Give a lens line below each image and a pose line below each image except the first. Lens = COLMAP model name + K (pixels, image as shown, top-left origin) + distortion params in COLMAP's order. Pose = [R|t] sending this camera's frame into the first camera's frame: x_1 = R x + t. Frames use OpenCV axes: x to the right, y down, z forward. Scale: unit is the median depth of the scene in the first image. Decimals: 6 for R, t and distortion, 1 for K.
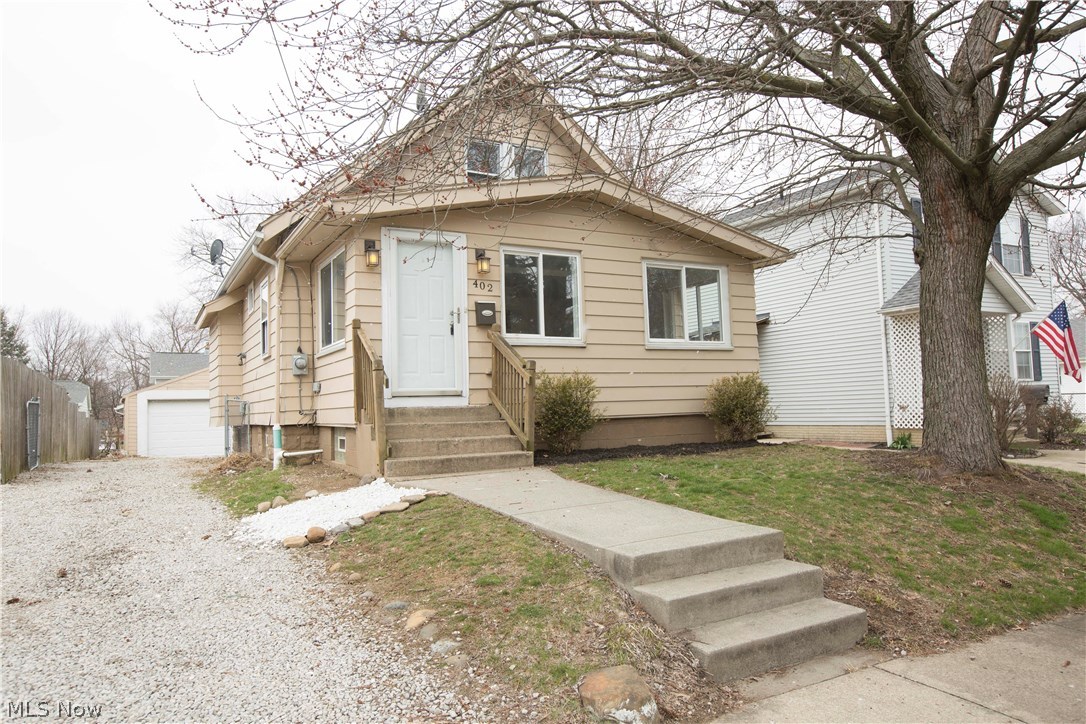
lens RADIAL K [[739.6, 0, 544.7], [0, 739.6, 364.5], [0, 0, 1]] dist [0.010309, 0.001146]
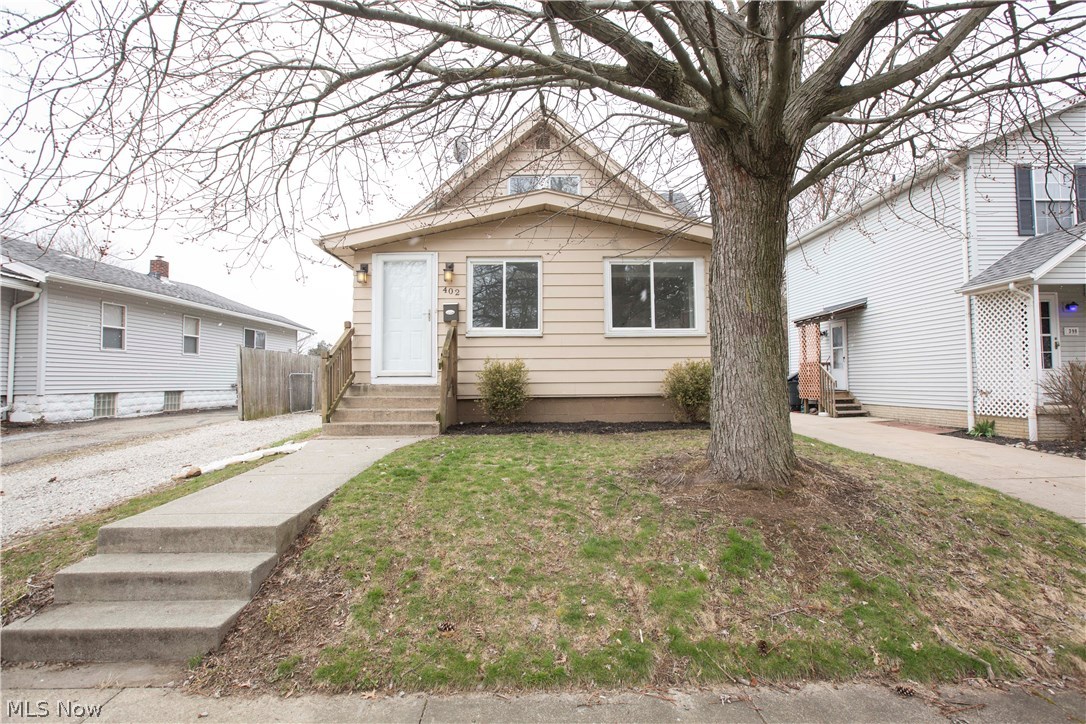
lens RADIAL K [[515.5, 0, 543.3], [0, 515.5, 360.5], [0, 0, 1]] dist [-0.028591, 0.003460]
pose [[0.877563, 0.003766, -0.479447, 0.464985], [0.009768, 0.999621, 0.025731, -0.006724], [0.479363, -0.027264, 0.877193, 0.273332]]
